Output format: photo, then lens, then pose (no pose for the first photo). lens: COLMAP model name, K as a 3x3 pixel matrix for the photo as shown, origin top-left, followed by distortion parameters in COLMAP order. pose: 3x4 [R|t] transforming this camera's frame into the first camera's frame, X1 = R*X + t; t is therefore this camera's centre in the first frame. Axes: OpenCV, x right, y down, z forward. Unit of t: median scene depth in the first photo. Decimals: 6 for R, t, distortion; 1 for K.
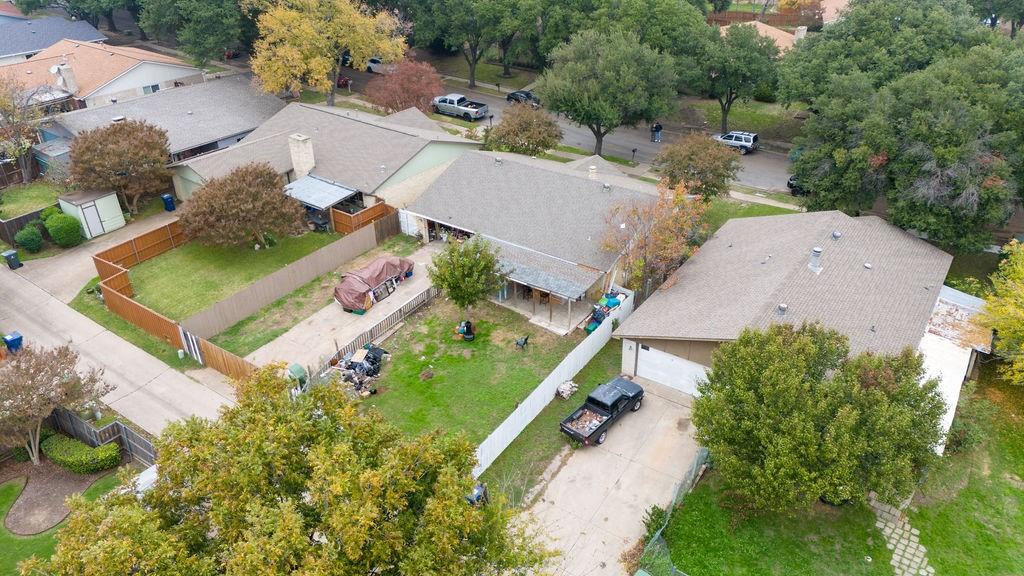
lens RADIAL K [[745.3, 0, 515.5], [0, 745.3, 285.1], [0, 0, 1]] dist [0.065000, -0.034524]
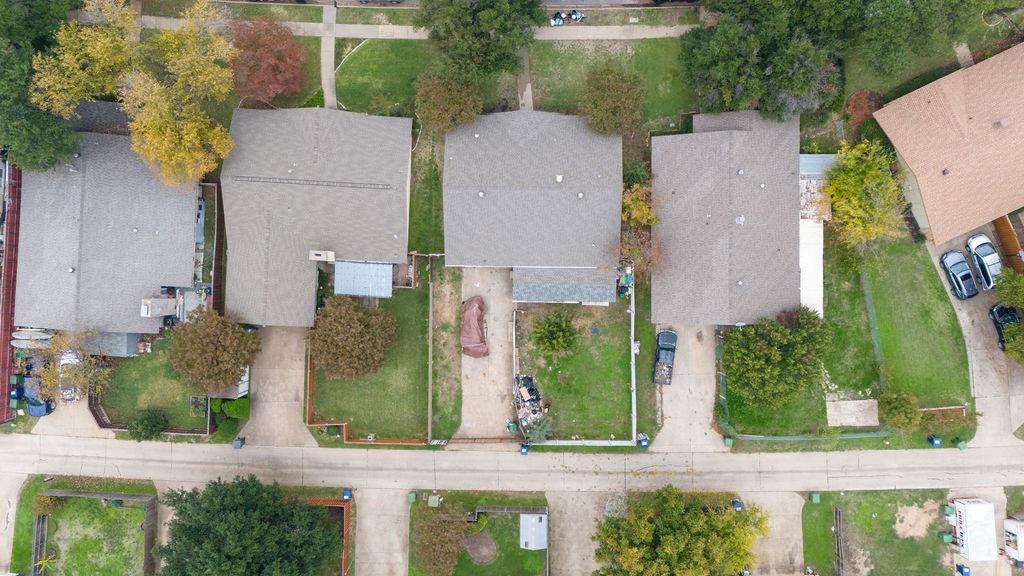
lens RADIAL K [[745.3, 0, 516.3], [0, 745.3, 283.2], [0, 0, 1]] dist [0.065000, -0.034524]
pose [[0.824049, -0.565969, -0.024936, -0.035277], [0.308089, 0.410769, 0.858108, -1.497973], [-0.475420, -0.714806, 0.512863, 0.302383]]
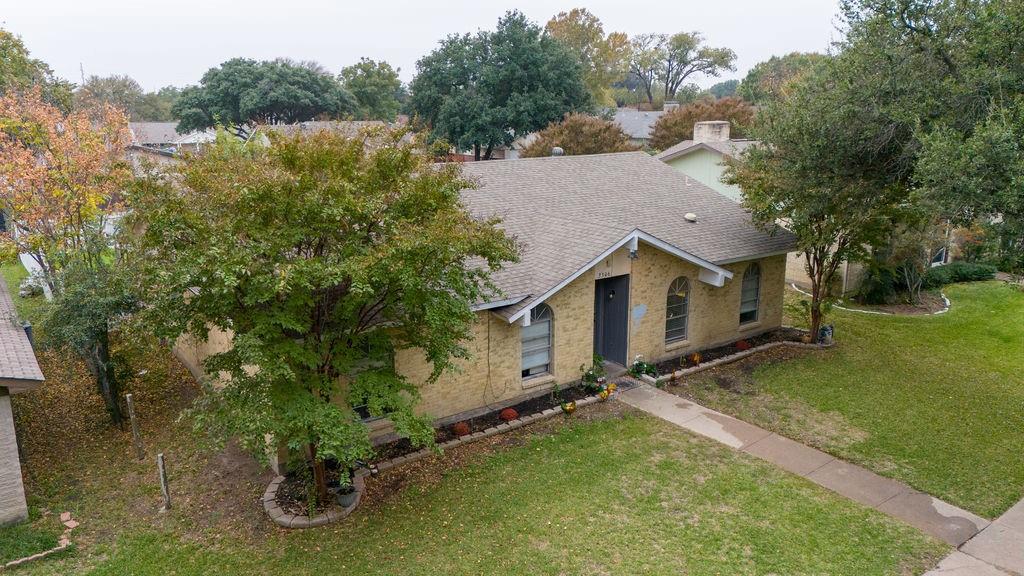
lens RADIAL K [[745.3, 0, 514.0], [0, 745.3, 287.5], [0, 0, 1]] dist [0.065000, -0.034524]
pose [[-0.337236, 0.241960, -0.909795, 0.558958], [-0.460300, 0.800633, 0.383549, -0.349652], [0.821216, 0.548126, -0.158628, 1.427308]]
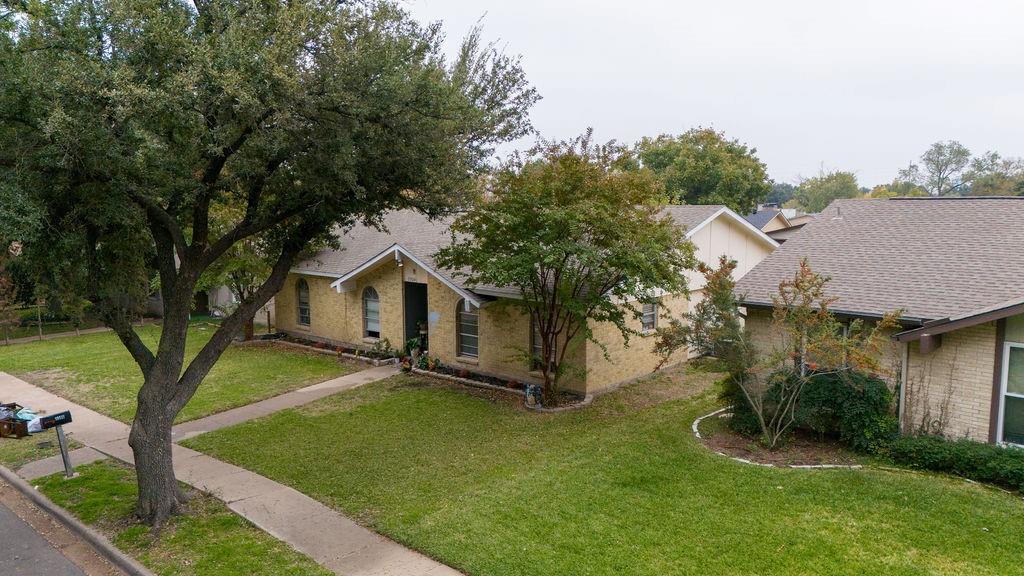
lens RADIAL K [[745.3, 0, 511.3], [0, 745.3, 289.3], [0, 0, 1]] dist [0.065000, -0.034524]
pose [[-0.994789, 0.009393, 0.101525, 0.012609], [0.068615, 0.798201, 0.598471, -0.545008], [-0.075416, 0.602318, -0.794686, 1.850536]]
